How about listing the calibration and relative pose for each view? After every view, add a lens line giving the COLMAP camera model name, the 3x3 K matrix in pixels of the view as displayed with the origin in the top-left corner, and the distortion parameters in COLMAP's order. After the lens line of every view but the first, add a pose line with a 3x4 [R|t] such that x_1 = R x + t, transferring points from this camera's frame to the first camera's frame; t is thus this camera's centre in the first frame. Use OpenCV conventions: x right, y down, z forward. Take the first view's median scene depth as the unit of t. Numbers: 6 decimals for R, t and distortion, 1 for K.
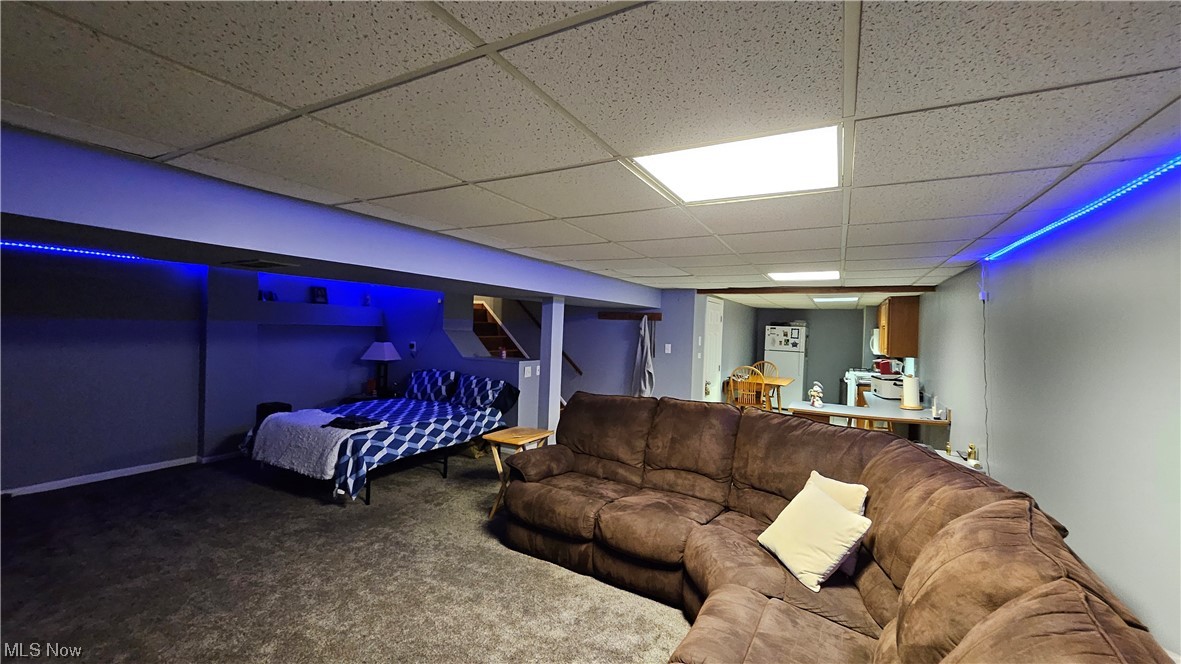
lens RADIAL K [[466.4, 0, 588.6], [0, 466.4, 332.3], [0, 0, 1]] dist [-0.001821, -0.000209]
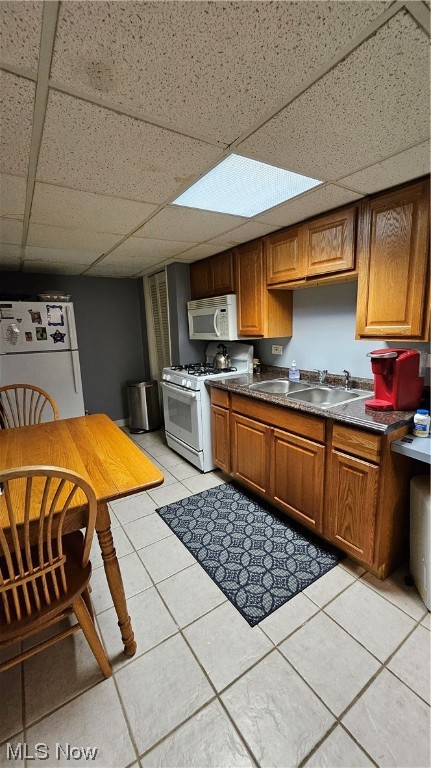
lens RADIAL K [[303.3, 0, 216.5], [0, 303.3, 383.8], [0, 0, 1]] dist [-0.001821, -0.000209]
pose [[0.457787, -0.209418, 0.864046, 0.273011], [0.055032, 0.976674, 0.207558, 0.020356], [-0.887357, -0.047467, 0.458633, 0.847678]]
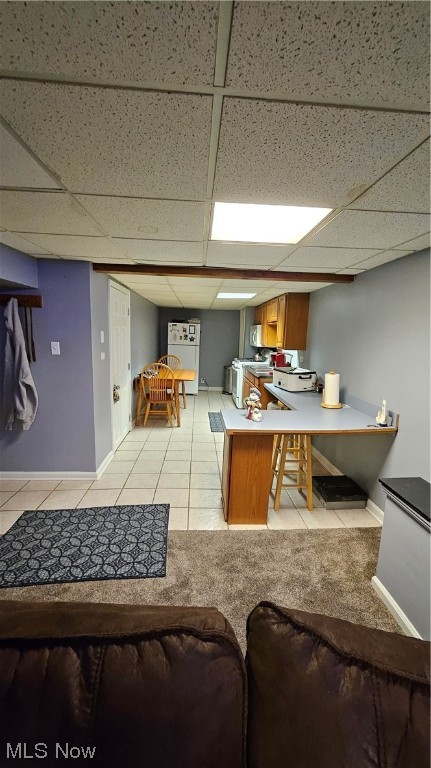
lens RADIAL K [[303.3, 0, 216.3], [0, 303.3, 386.7], [0, 0, 1]] dist [-0.001821, -0.000209]
pose [[0.848573, -0.094861, 0.520505, 0.107171], [-0.001451, 0.983374, 0.181584, 0.006375], [-0.529077, -0.154843, 0.834327, 0.388450]]
